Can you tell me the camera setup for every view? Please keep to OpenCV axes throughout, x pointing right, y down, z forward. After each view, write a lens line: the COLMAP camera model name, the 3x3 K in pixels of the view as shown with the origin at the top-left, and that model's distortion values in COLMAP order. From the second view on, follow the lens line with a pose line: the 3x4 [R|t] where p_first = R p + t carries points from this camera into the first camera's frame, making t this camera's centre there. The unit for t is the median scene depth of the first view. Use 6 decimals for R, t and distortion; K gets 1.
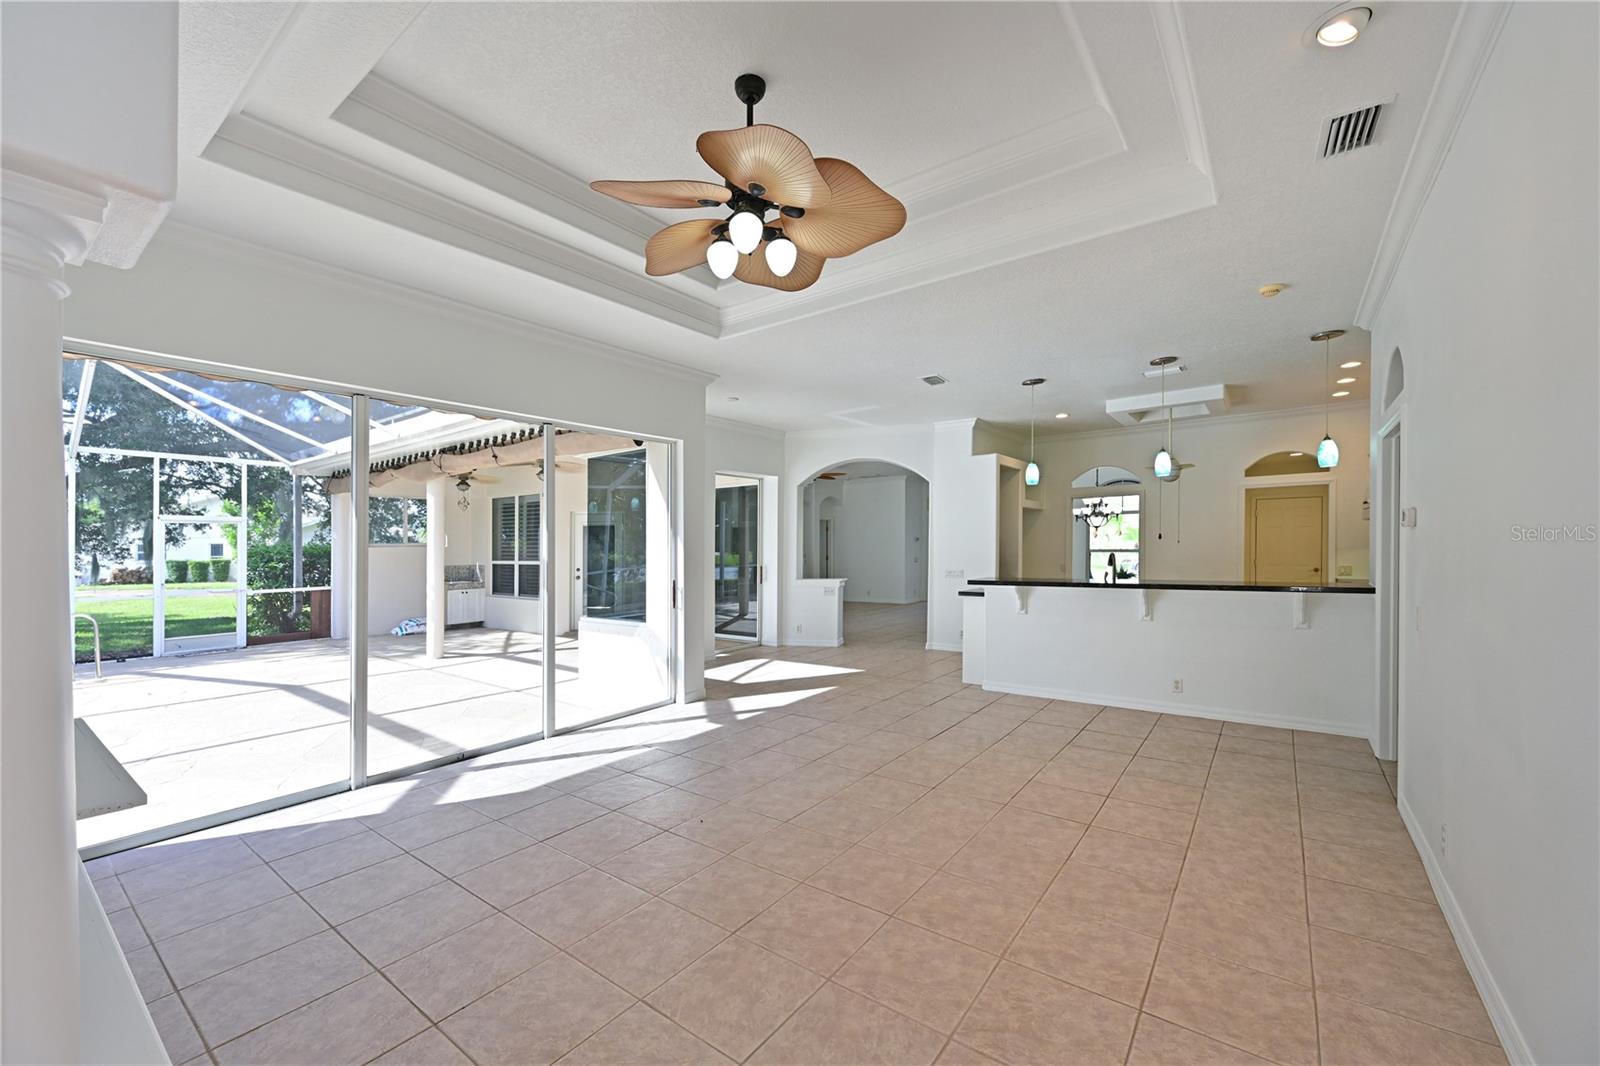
lens RADIAL K [[635.5, 0, 797.3], [0, 635.5, 546.4], [0, 0, 1]] dist [0.000105, 0.000240]
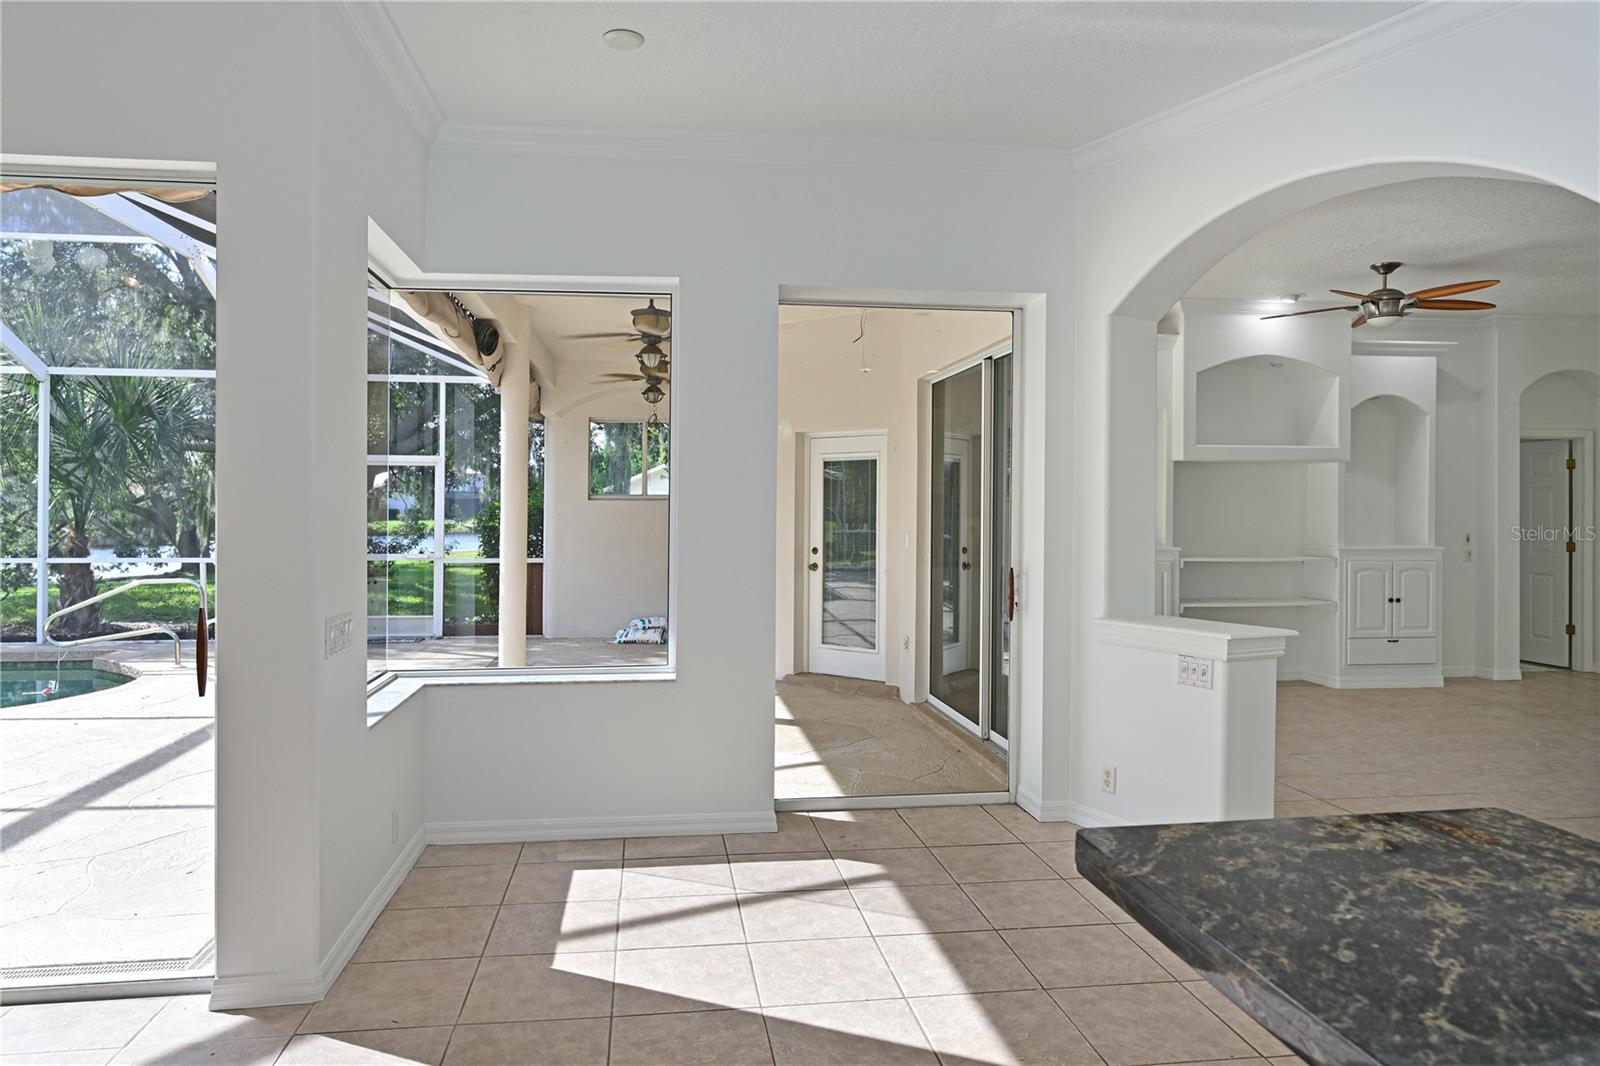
lens RADIAL K [[995.1, 0, 797.3], [0, 995.1, 504.9], [0, 0, 1]] dist [-0.002509, -0.000189]
pose [[0.704054, 0.013732, -0.710014, 0.437195], [-0.013747, 0.999889, 0.005706, -0.006846], [0.710013, 0.005743, 0.704165, 1.004248]]
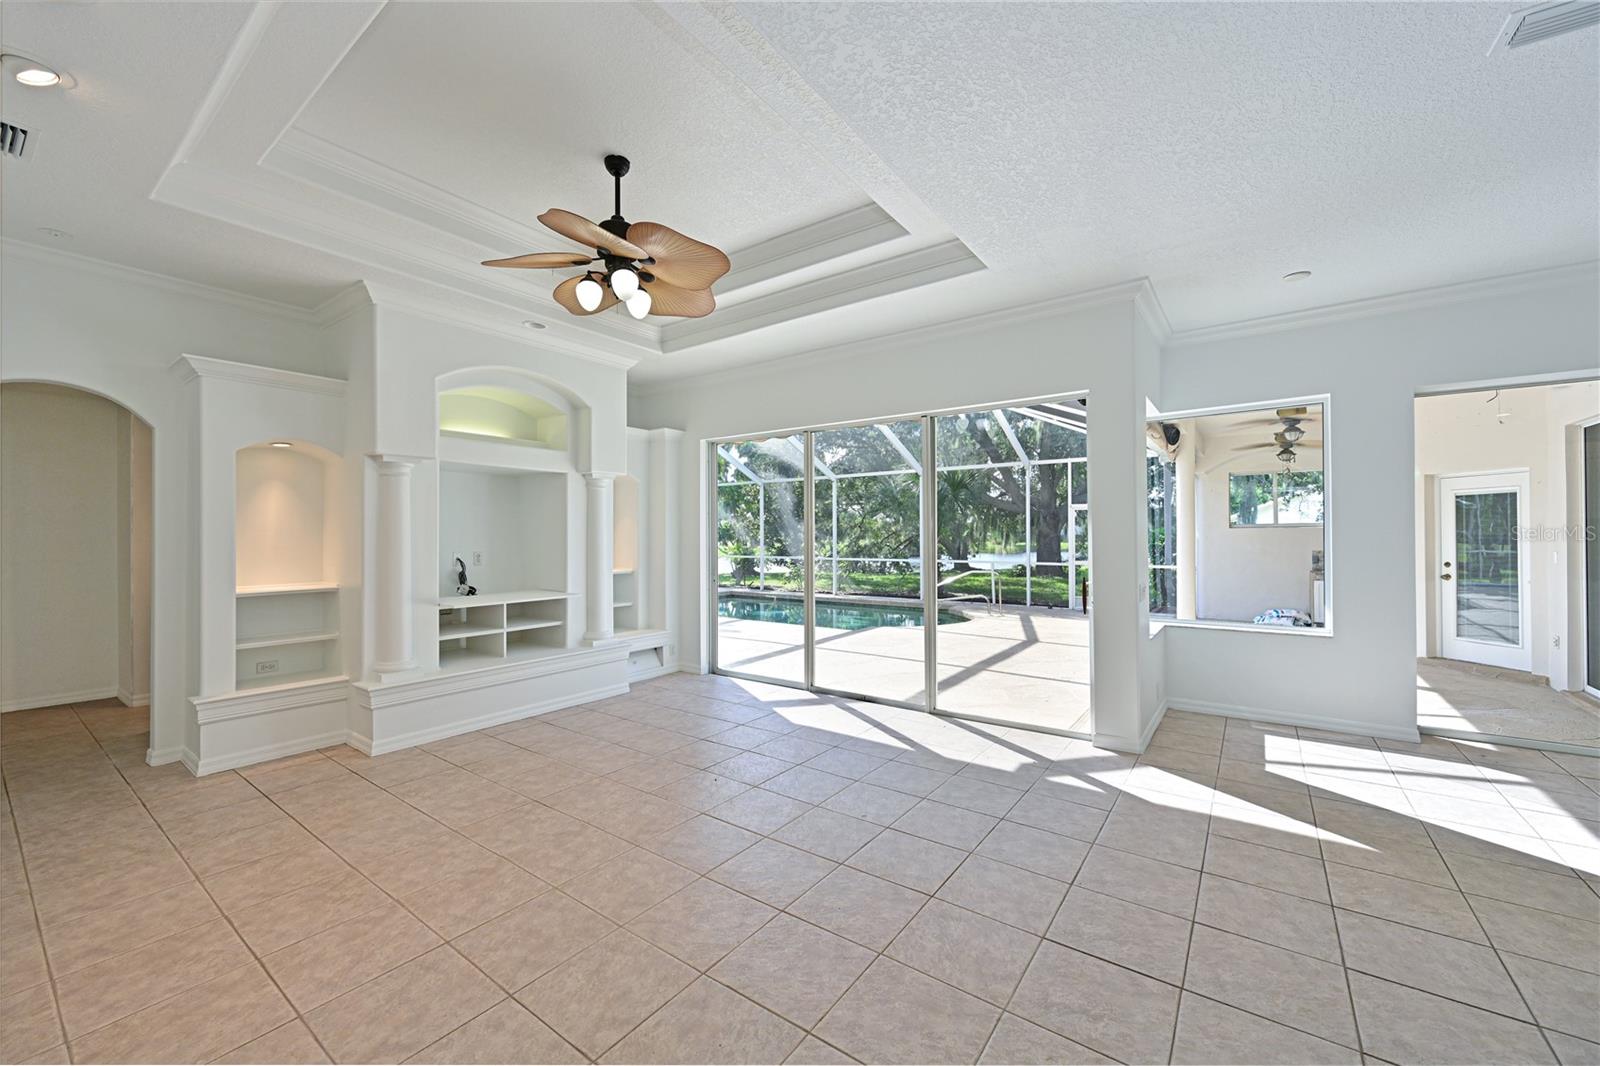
lens RADIAL K [[633.9, 0, 799.1], [0, 633.9, 527.2], [0, 0, 1]] dist [-0.000625, 0.000228]
pose [[0.007126, 0.001640, -0.999973, 0.654394], [0.003953, 0.999991, 0.001668, -0.011030], [0.999967, -0.003965, 0.007120, 0.767776]]
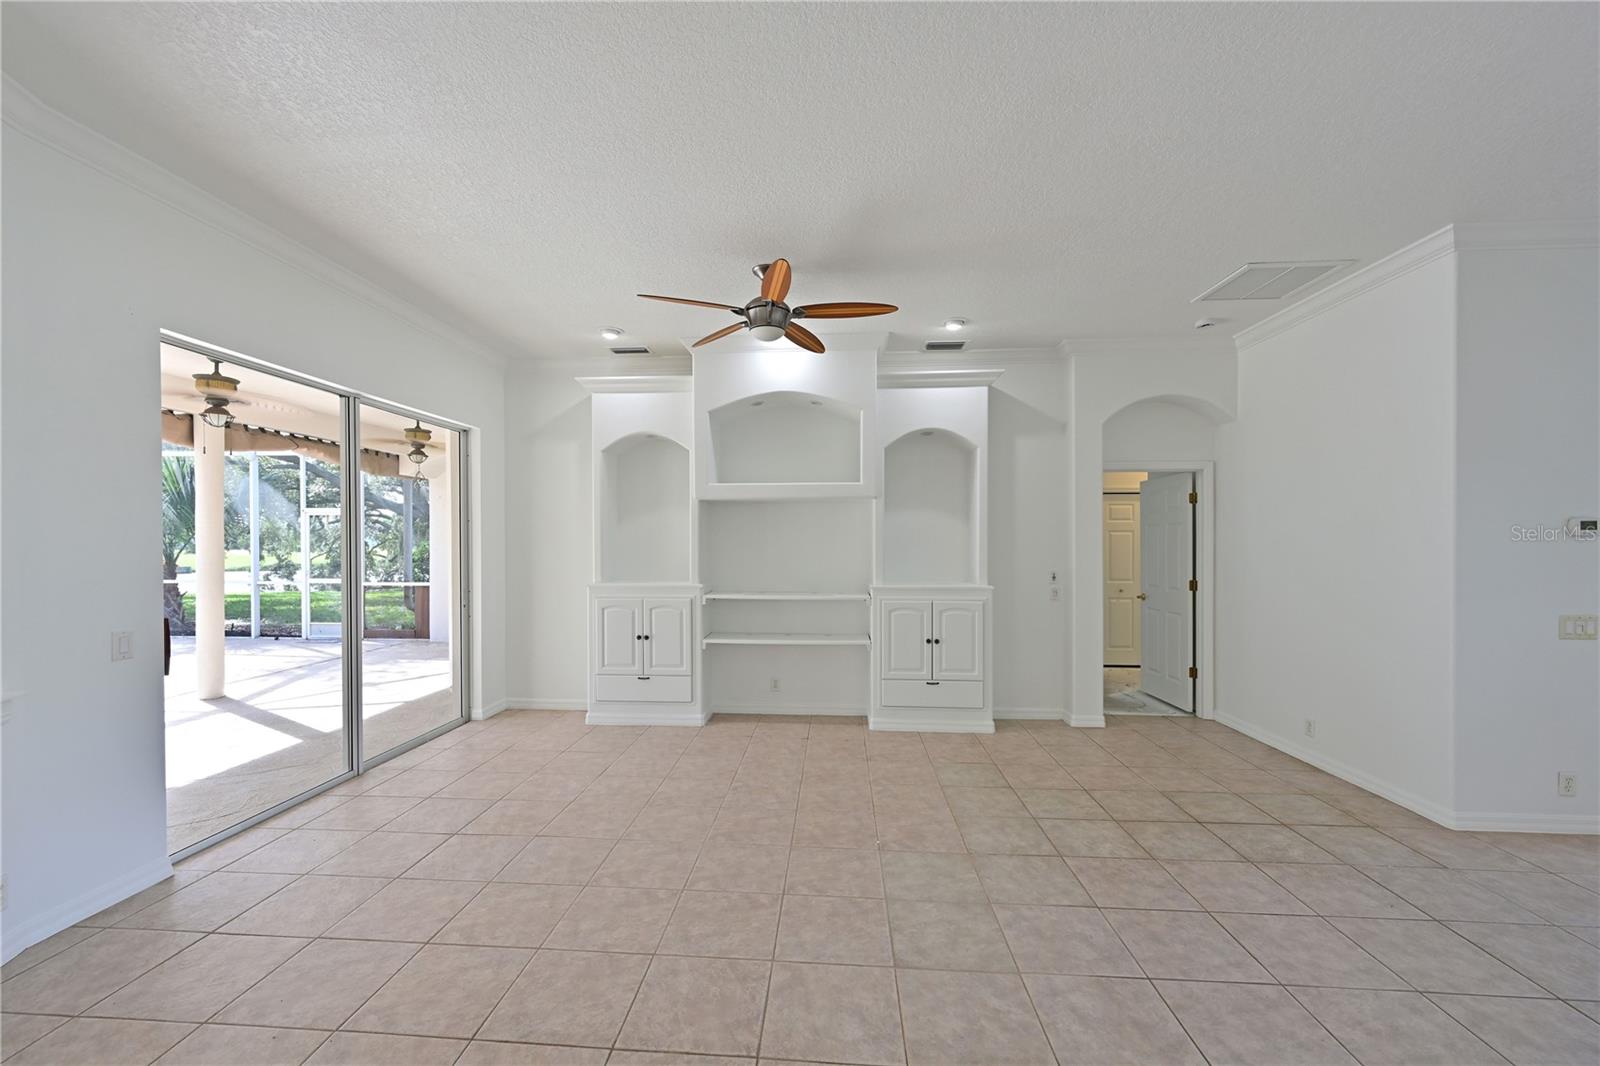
lens RADIAL K [[635.5, 0, 797.3], [0, 635.5, 546.4], [0, 0, 1]] dist [0.000105, 0.000240]
pose [[0.540226, 0.018047, -0.841327, 0.694945], [-0.008948, 0.999837, 0.015701, -0.018419], [0.841473, -0.000953, 0.540299, 2.110353]]
